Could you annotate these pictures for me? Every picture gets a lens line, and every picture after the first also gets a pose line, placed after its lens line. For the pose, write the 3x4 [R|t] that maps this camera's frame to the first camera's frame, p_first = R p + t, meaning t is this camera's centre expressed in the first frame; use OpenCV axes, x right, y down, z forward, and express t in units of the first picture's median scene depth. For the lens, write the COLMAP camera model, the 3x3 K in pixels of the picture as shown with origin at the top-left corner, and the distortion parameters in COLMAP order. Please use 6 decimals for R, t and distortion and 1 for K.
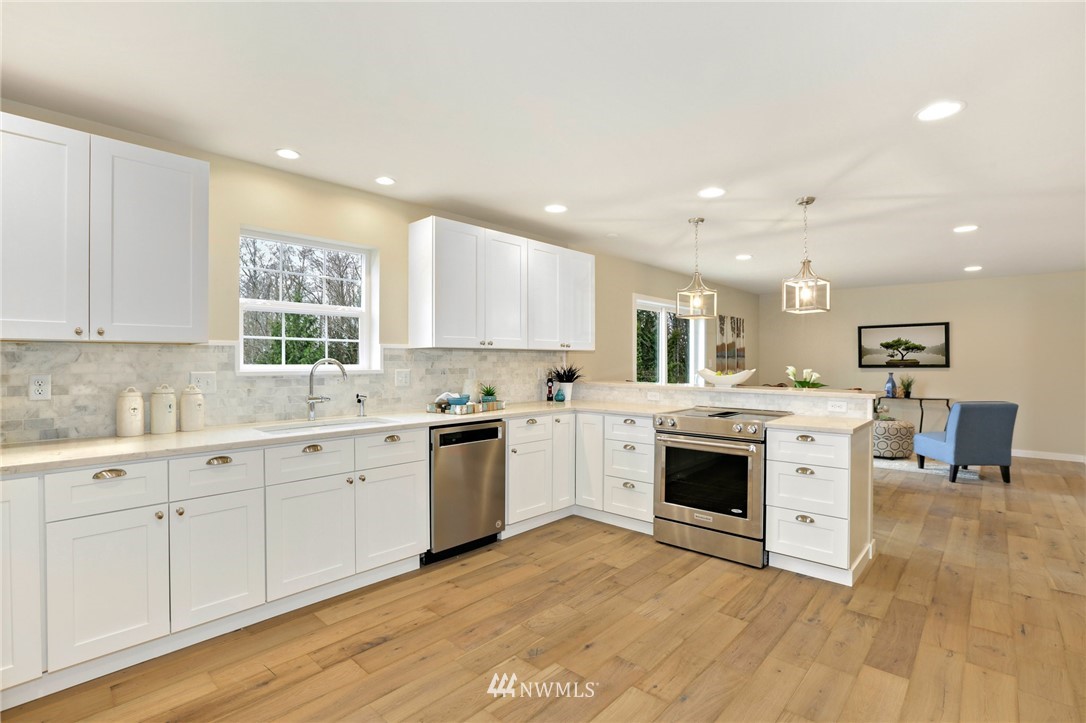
lens RADIAL K [[514.0, 0, 536.7], [0, 514.0, 355.7], [0, 0, 1]] dist [-0.025696, 0.000885]
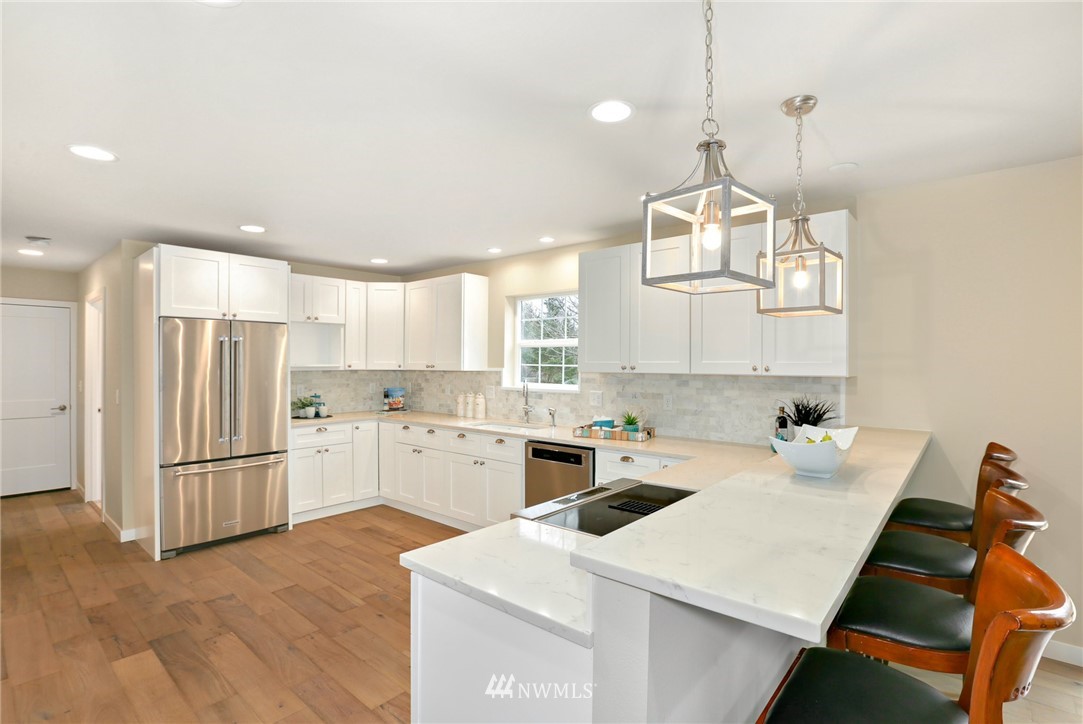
lens RADIAL K [[512.6, 0, 547.1], [0, 512.6, 365.3], [0, 0, 1]] dist [-0.025696, 0.000885]
pose [[0.034212, -0.001497, -0.999413, 2.507540], [0.005167, 0.999986, -0.001321, -0.084898], [0.999401, -0.005119, 0.034220, 2.505979]]
